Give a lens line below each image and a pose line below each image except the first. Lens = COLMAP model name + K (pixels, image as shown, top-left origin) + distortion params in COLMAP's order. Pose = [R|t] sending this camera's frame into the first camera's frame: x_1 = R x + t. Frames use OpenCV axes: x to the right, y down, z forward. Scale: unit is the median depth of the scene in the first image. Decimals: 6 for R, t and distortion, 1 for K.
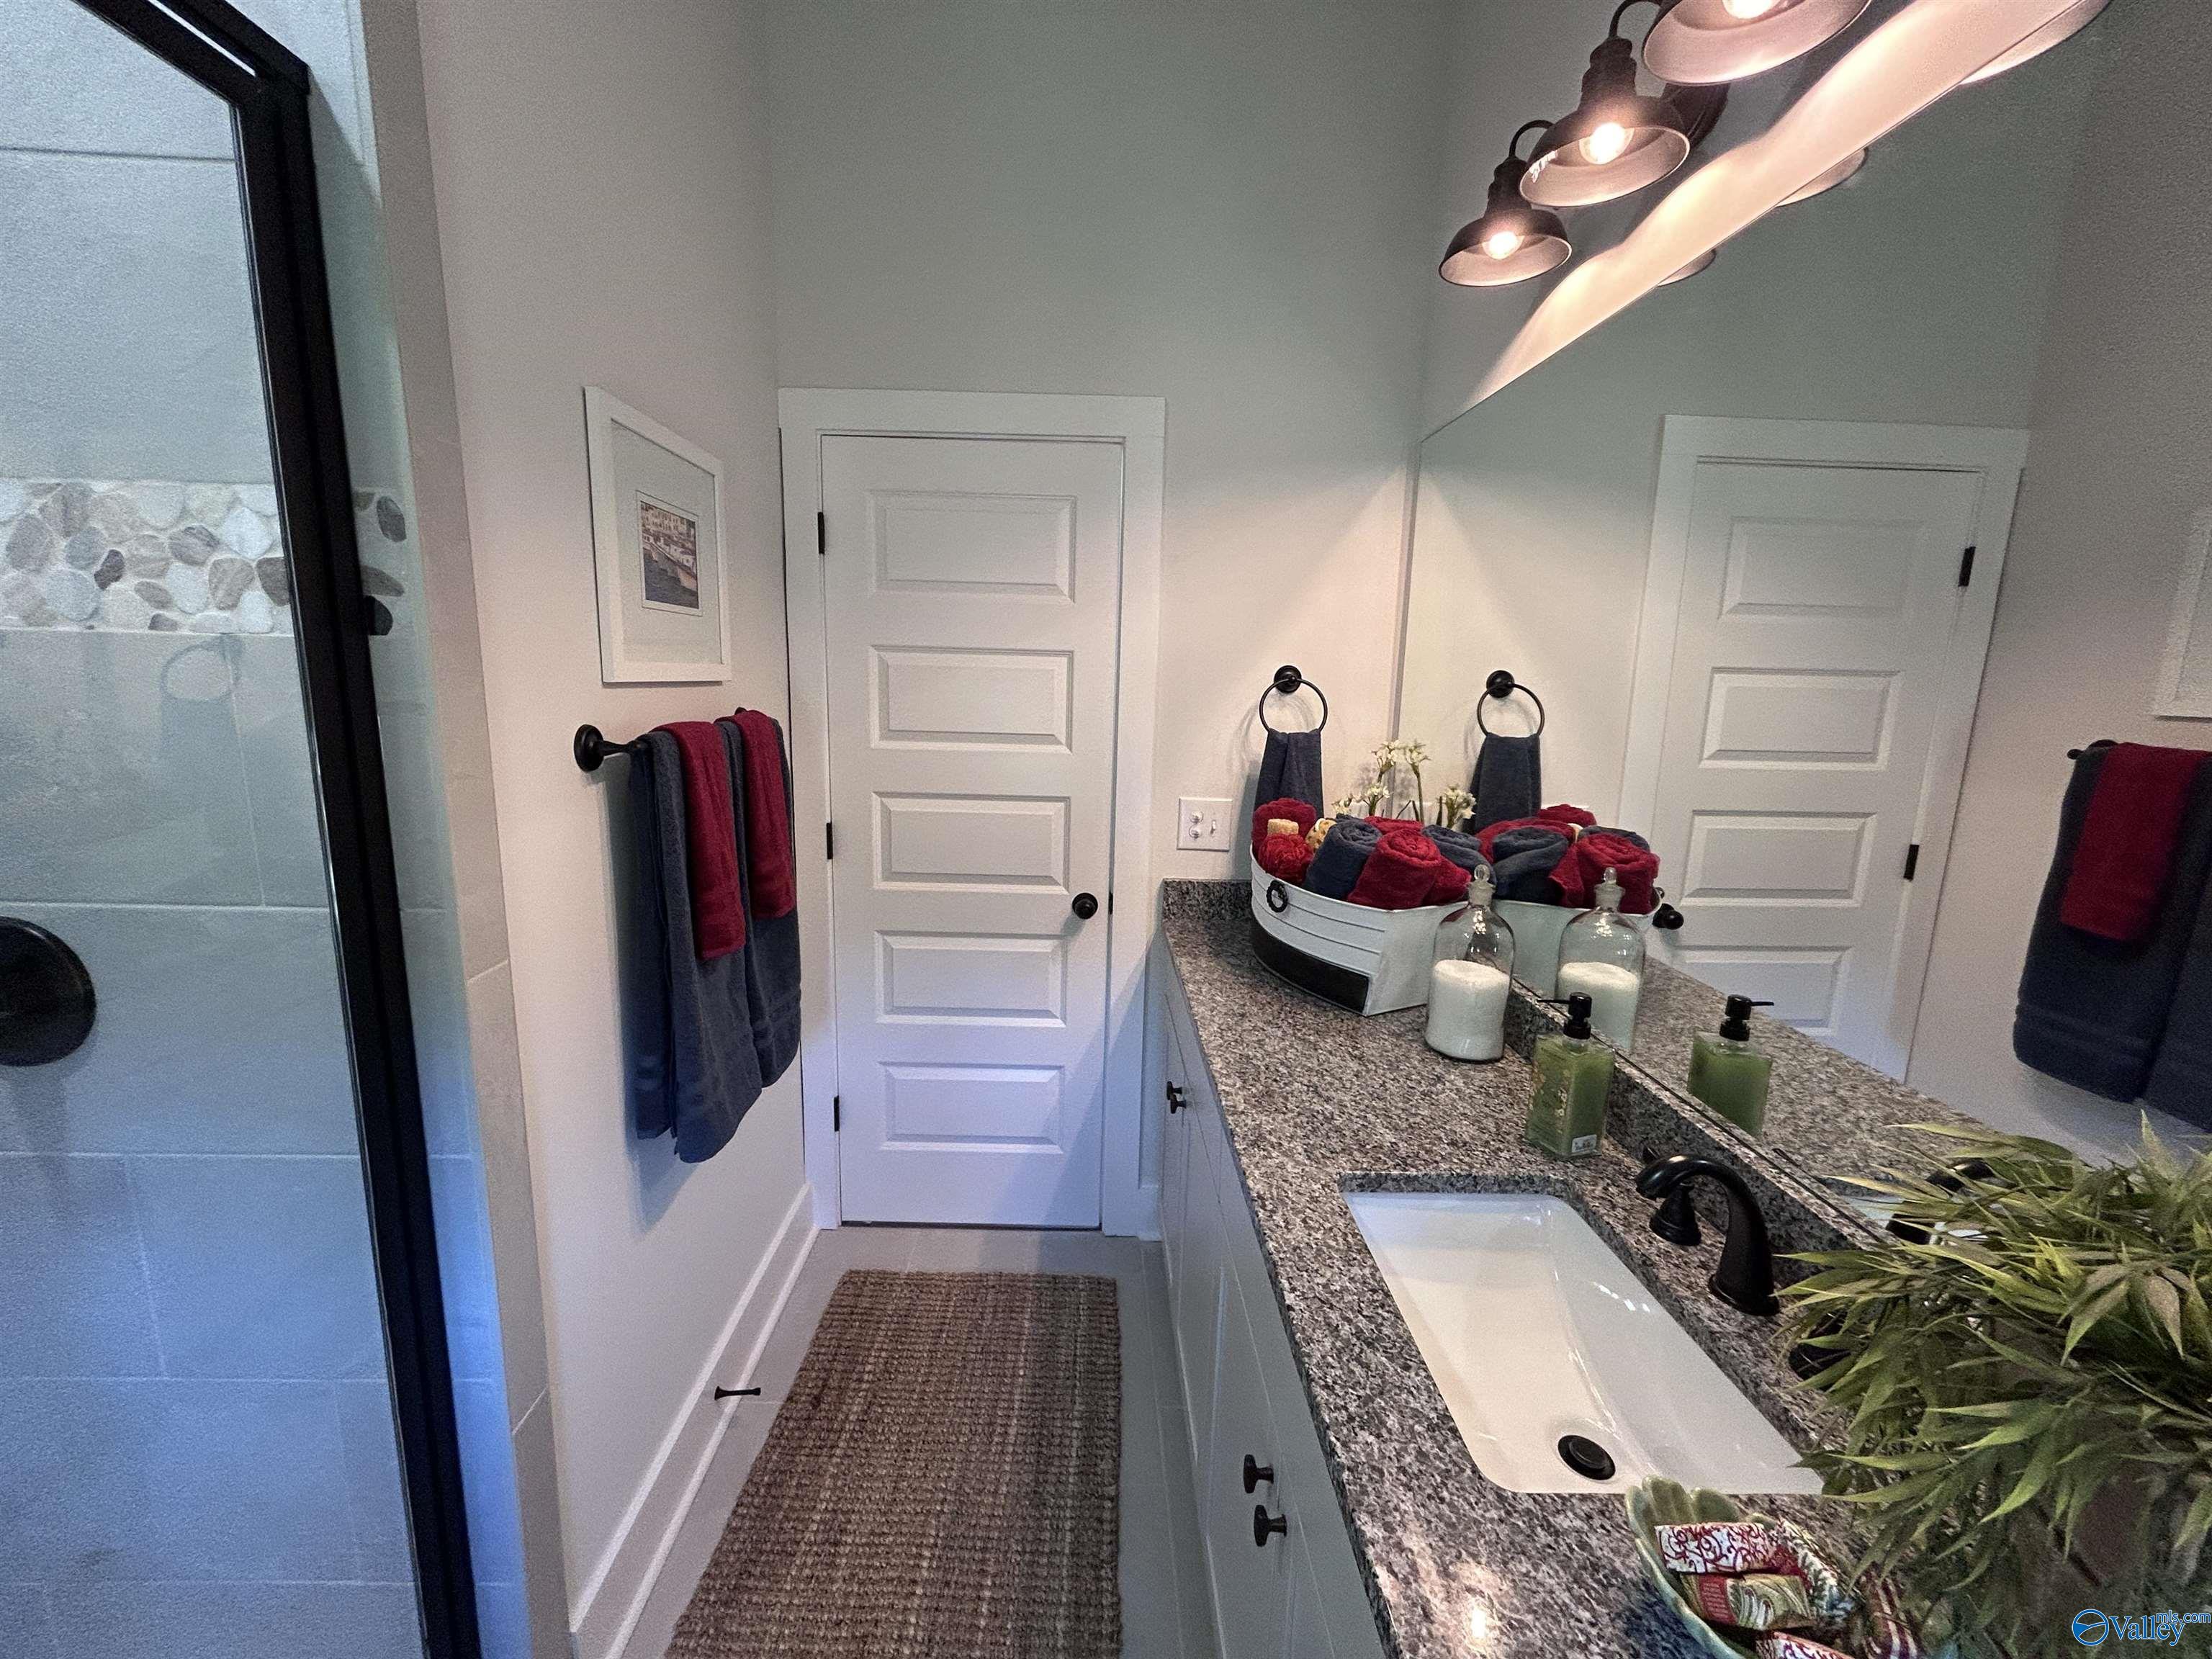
lens RADIAL K [[891.6, 0, 1093.7], [0, 891.6, 836.1], [0, 0, 1]] dist [0.000398, 0.000004]
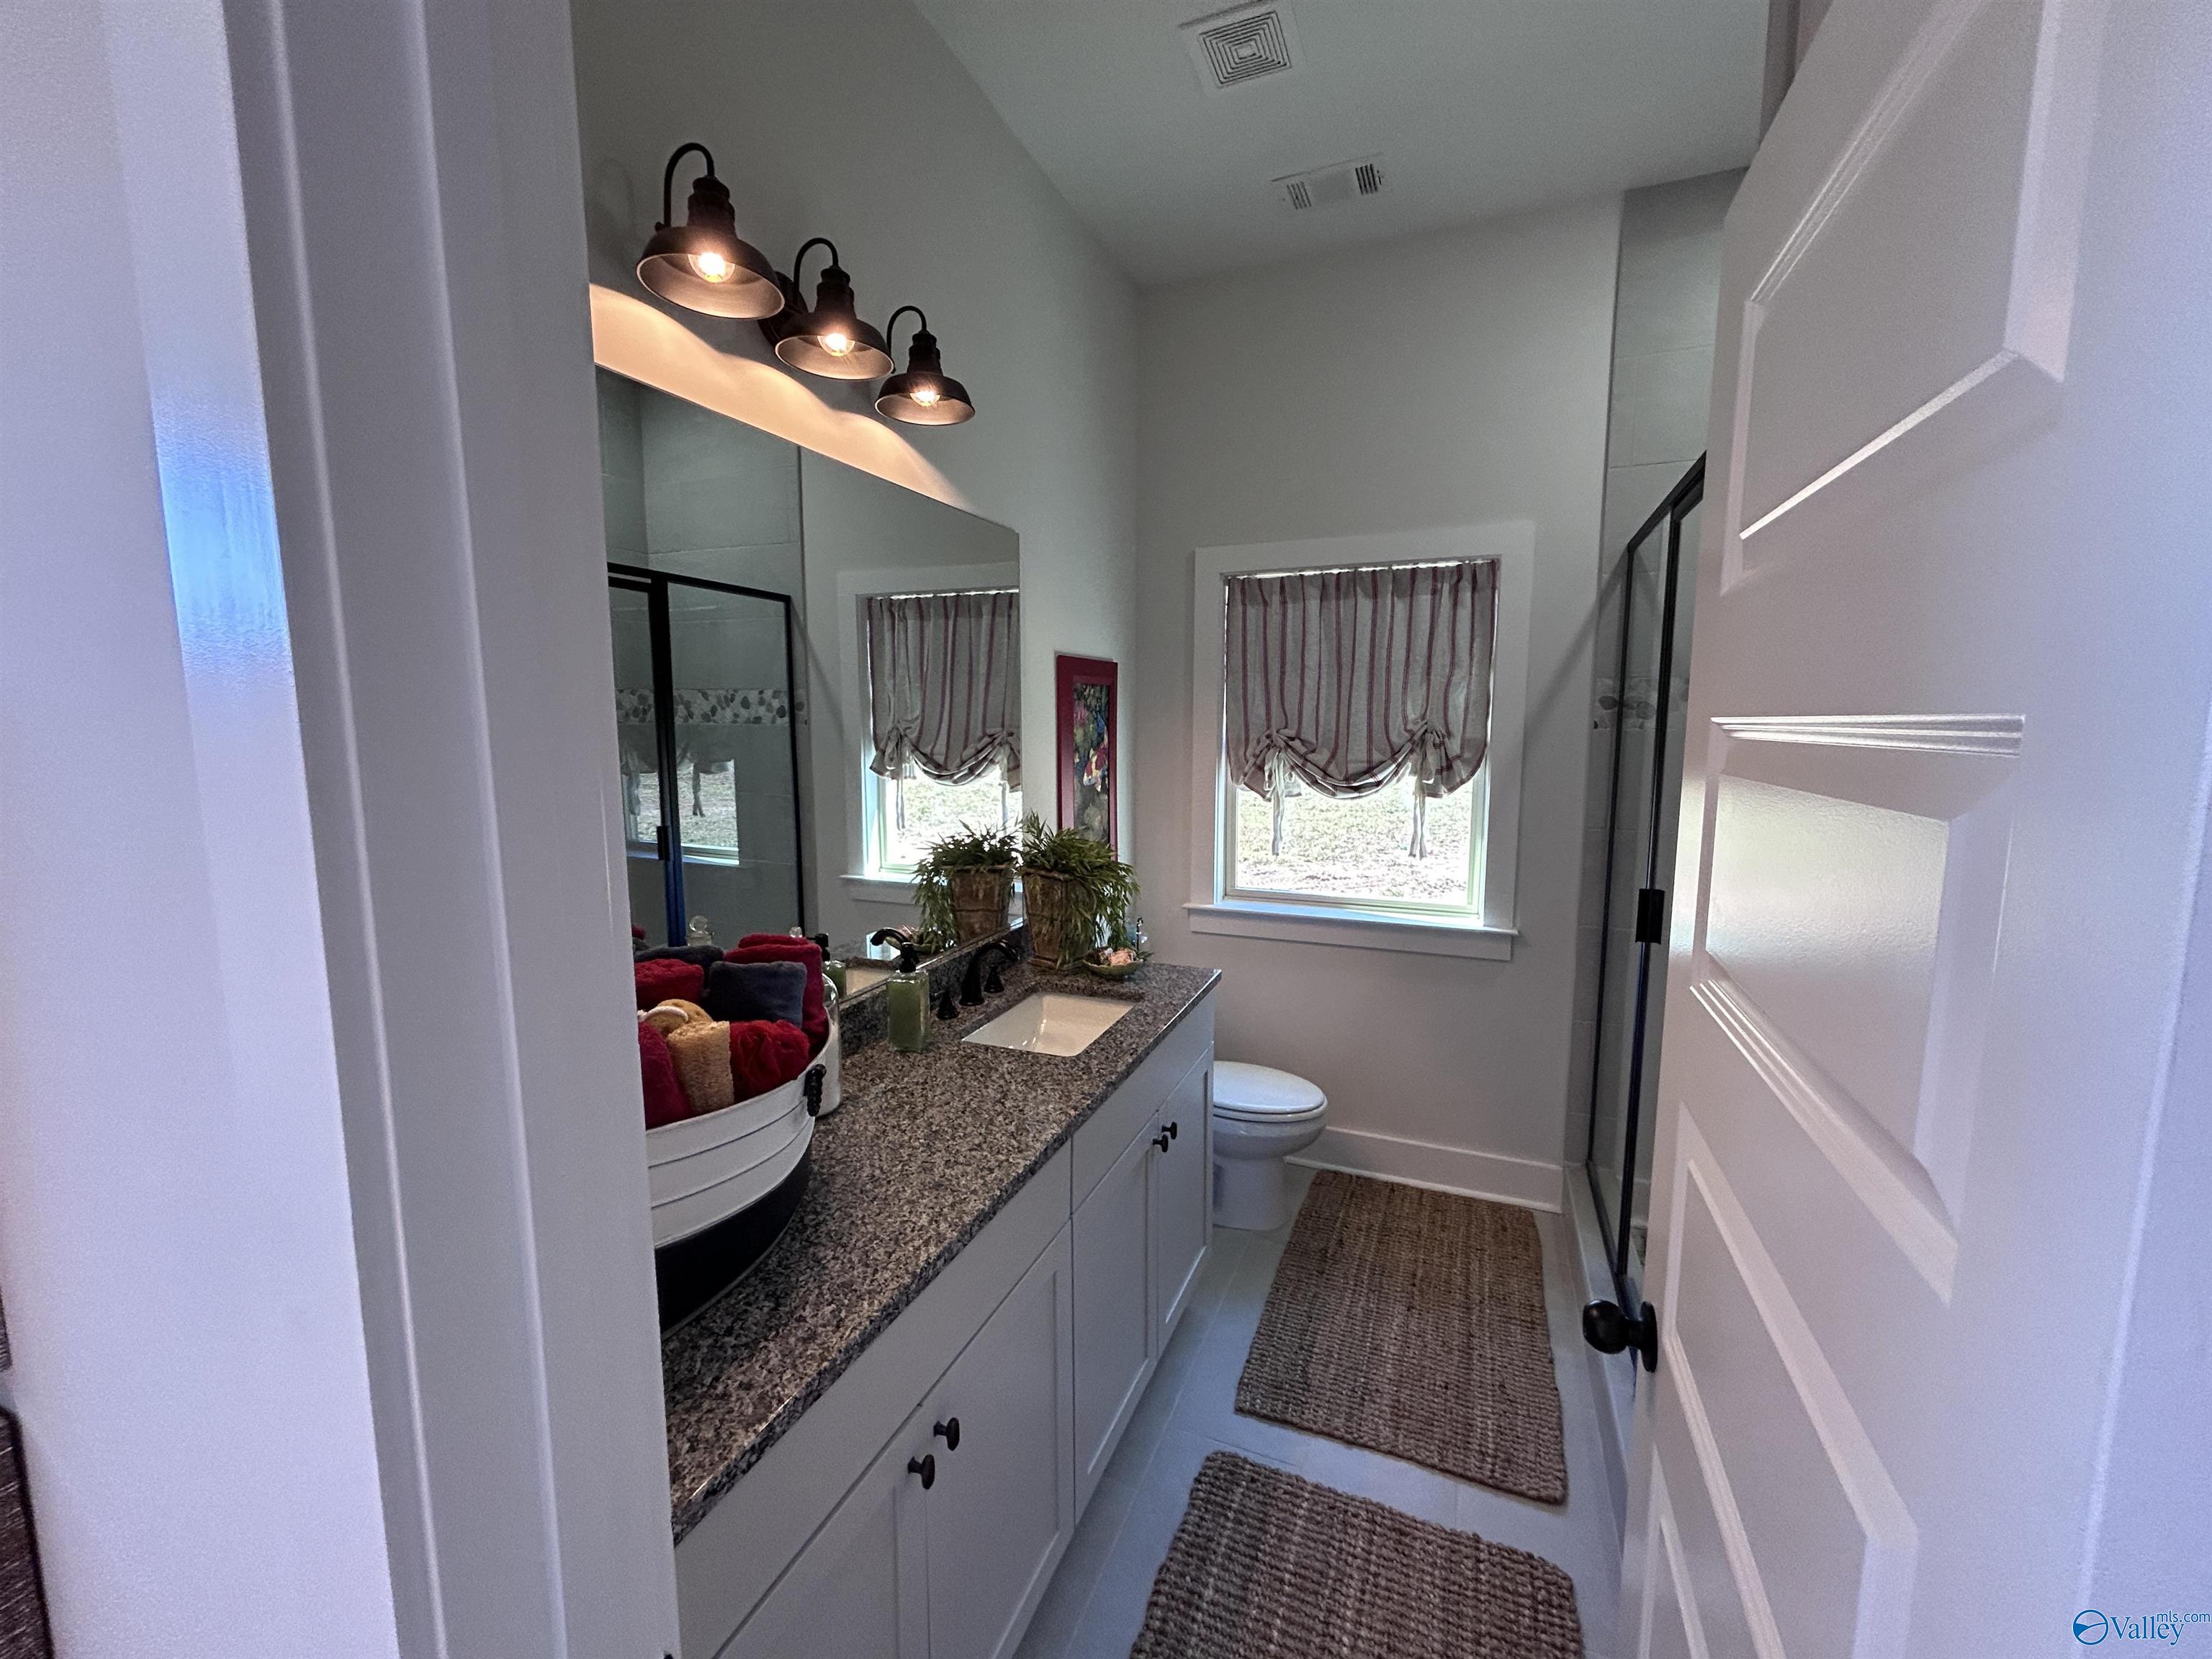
lens RADIAL K [[891.6, 0, 1105.5], [0, 891.6, 827.8], [0, 0, 1]] dist [0.000398, 0.000004]
pose [[-0.921139, -0.072078, 0.382501, -0.258169], [0.047626, 0.954449, 0.294547, -0.339960], [-0.386308, 0.289536, -0.875748, 1.621260]]
